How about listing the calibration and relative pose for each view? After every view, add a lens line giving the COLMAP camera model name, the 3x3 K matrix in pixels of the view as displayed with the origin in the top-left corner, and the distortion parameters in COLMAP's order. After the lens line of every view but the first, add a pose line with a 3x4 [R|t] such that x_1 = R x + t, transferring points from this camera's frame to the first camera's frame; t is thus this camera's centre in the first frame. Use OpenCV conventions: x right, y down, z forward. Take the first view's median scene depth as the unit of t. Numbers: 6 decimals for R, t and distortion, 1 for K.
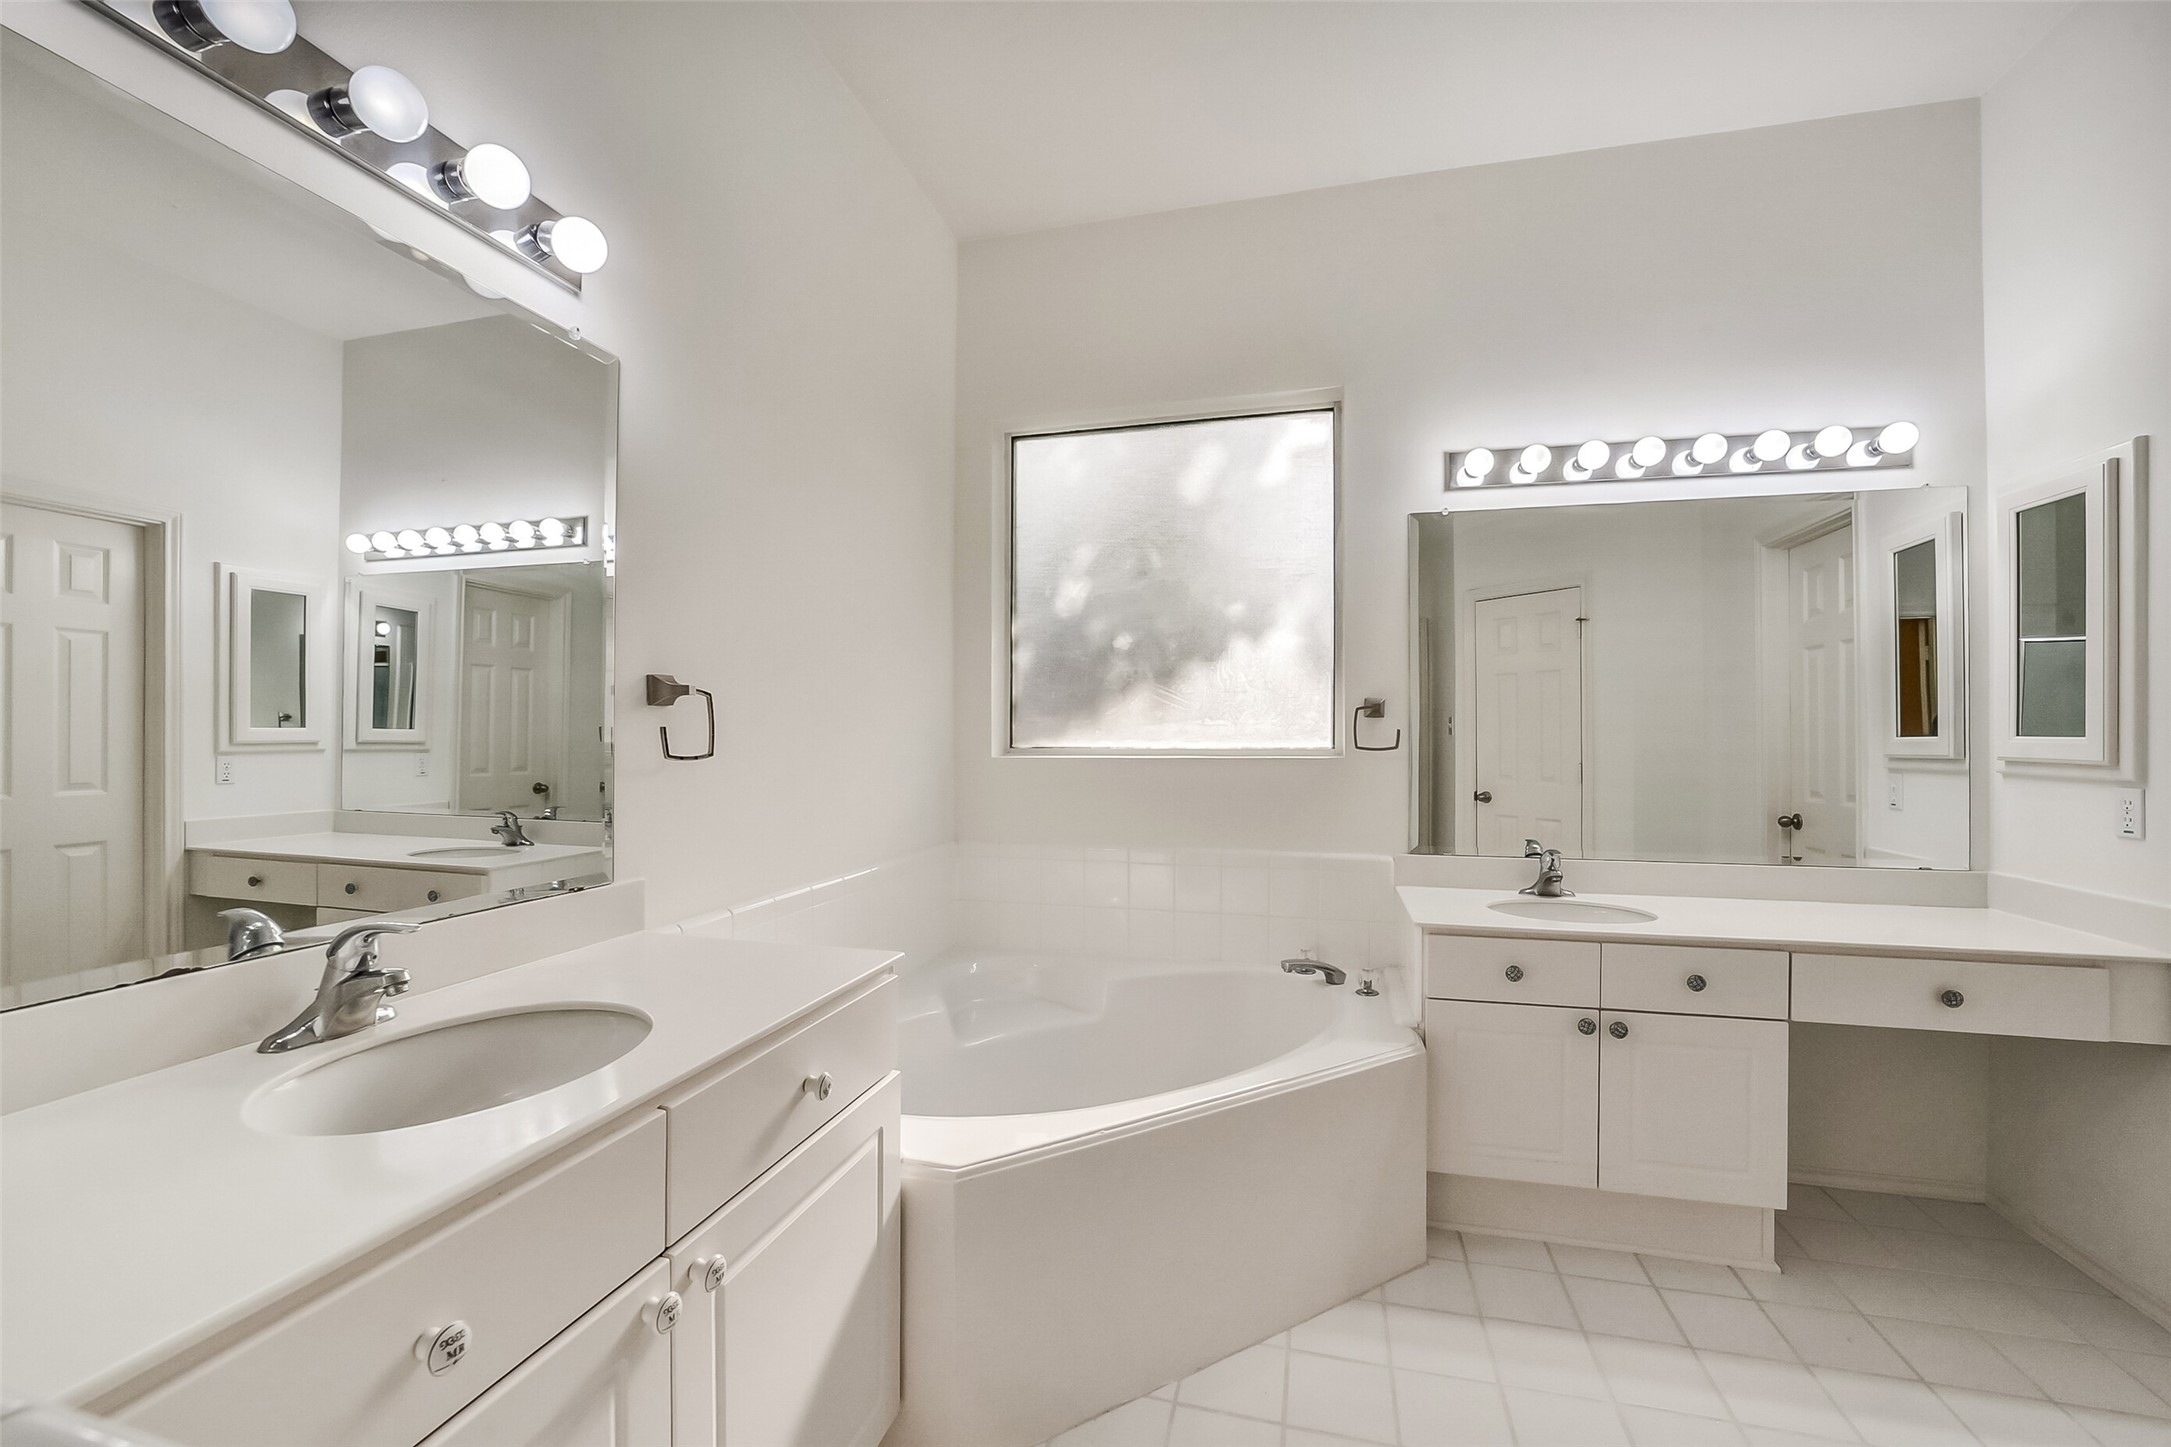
lens RADIAL K [[853.5, 0, 1090.0], [0, 853.5, 730.0], [0, 0, 1]] dist [-0.024253, 0.000176]
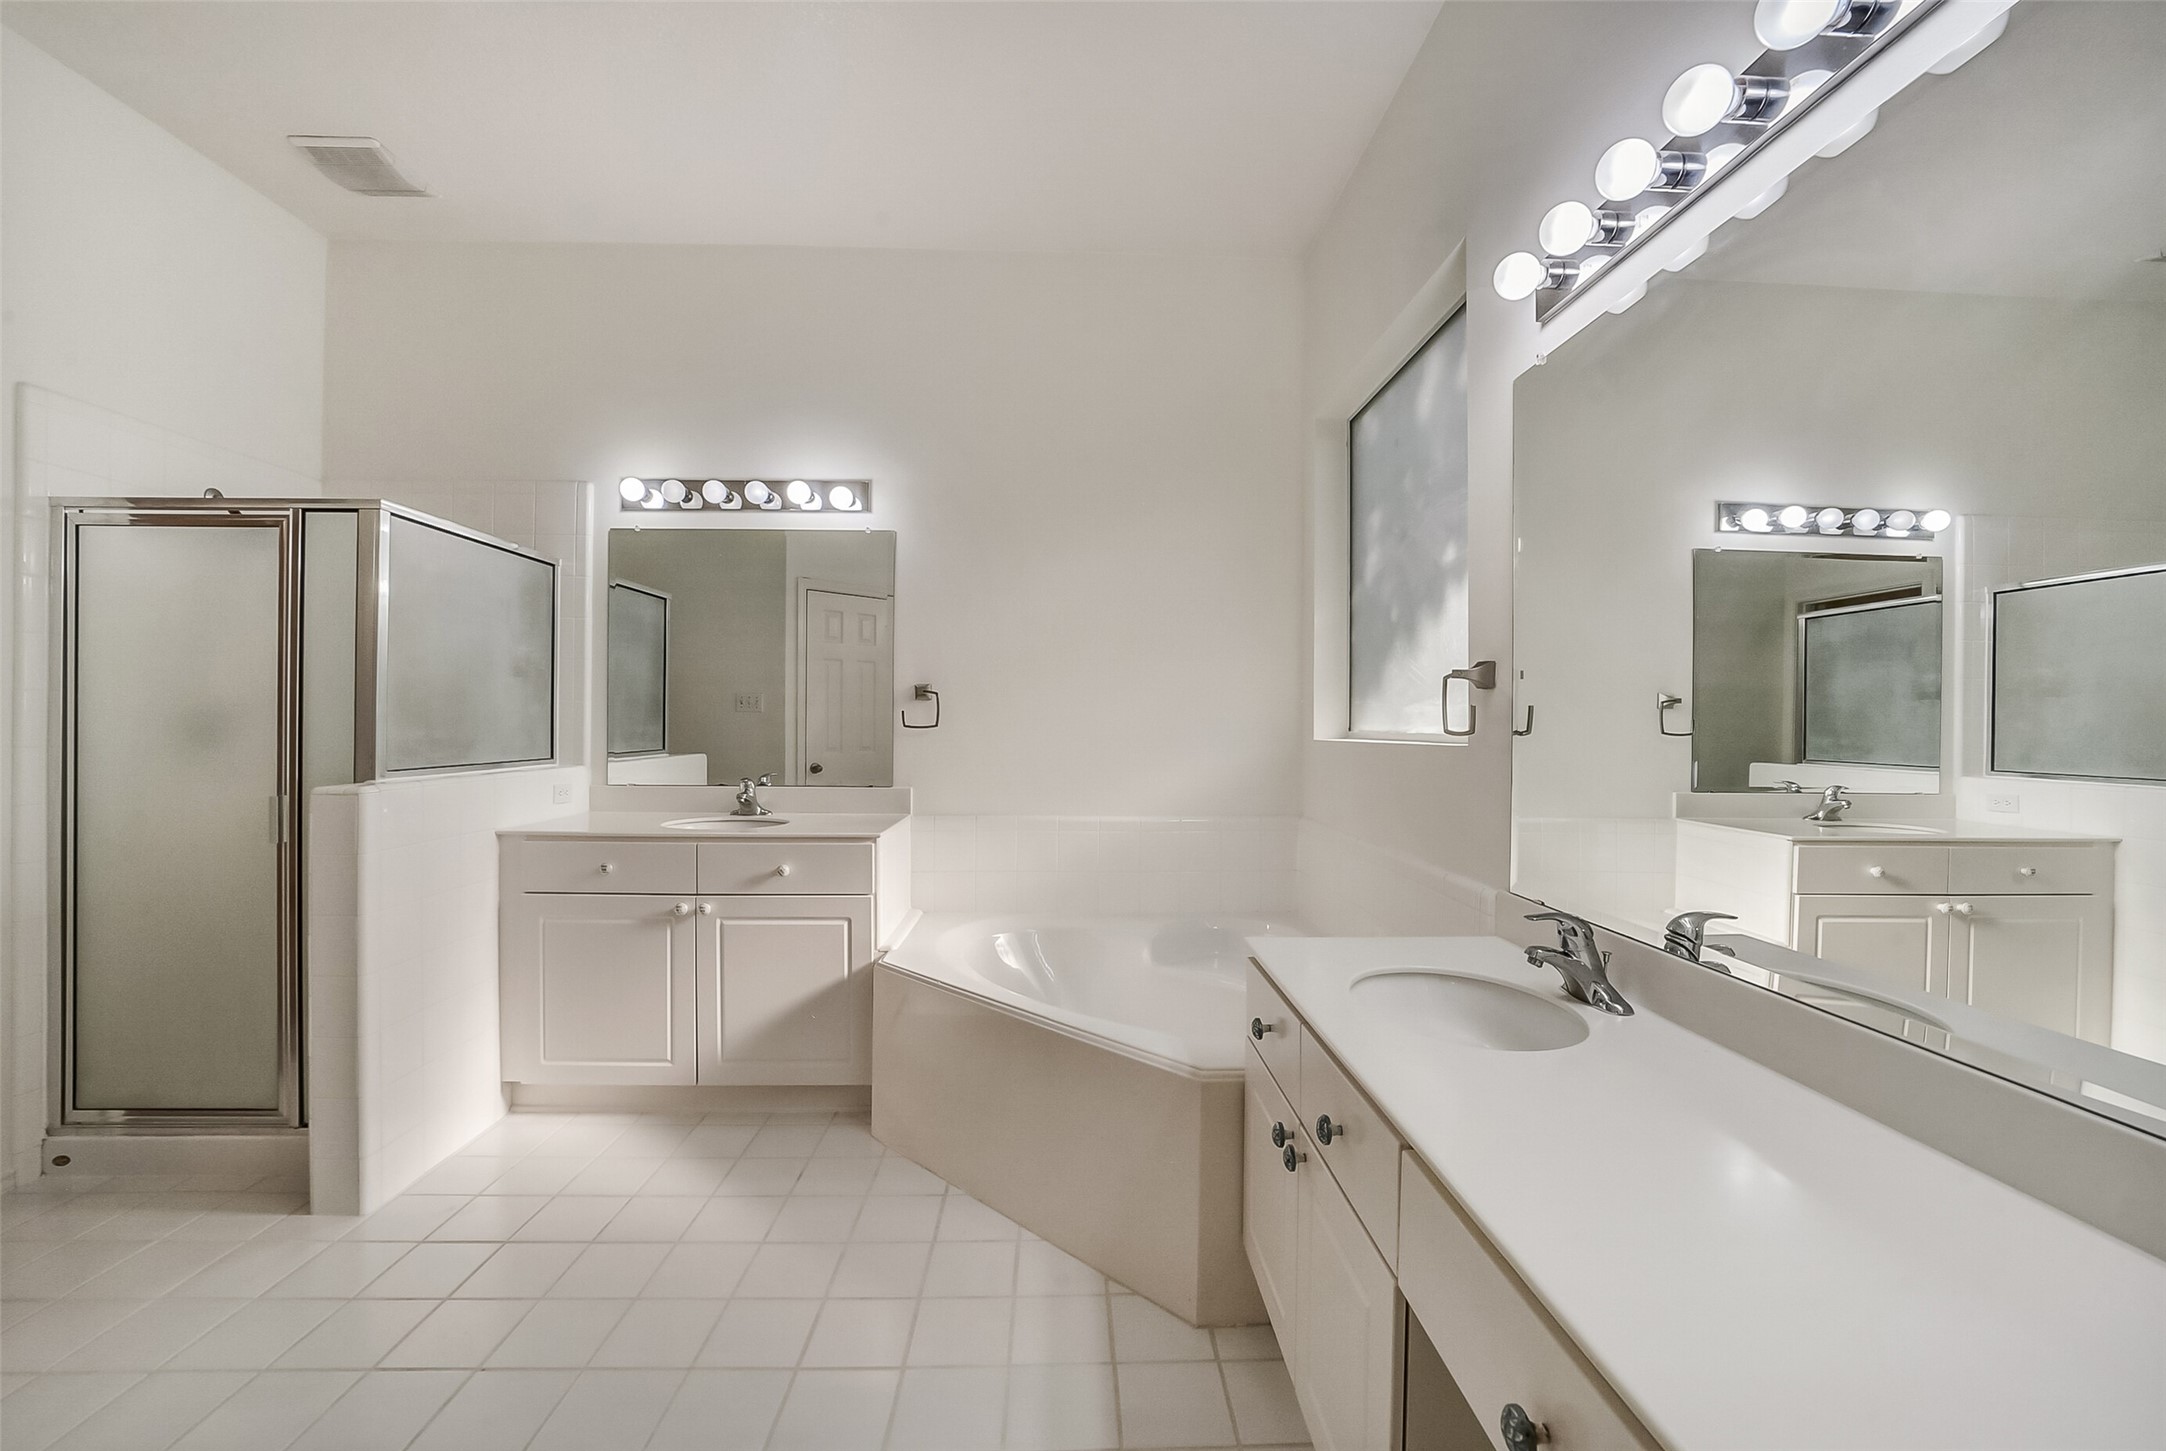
lens RADIAL K [[851.5, 0, 1087.5], [0, 851.5, 732.0], [0, 0, 1]] dist [-0.024253, 0.000176]
pose [[0.297501, 0.010448, -0.954664, 1.355253], [-0.008224, 0.999931, 0.008380, 0.023541], [0.954686, 0.005358, 0.297567, 0.732771]]
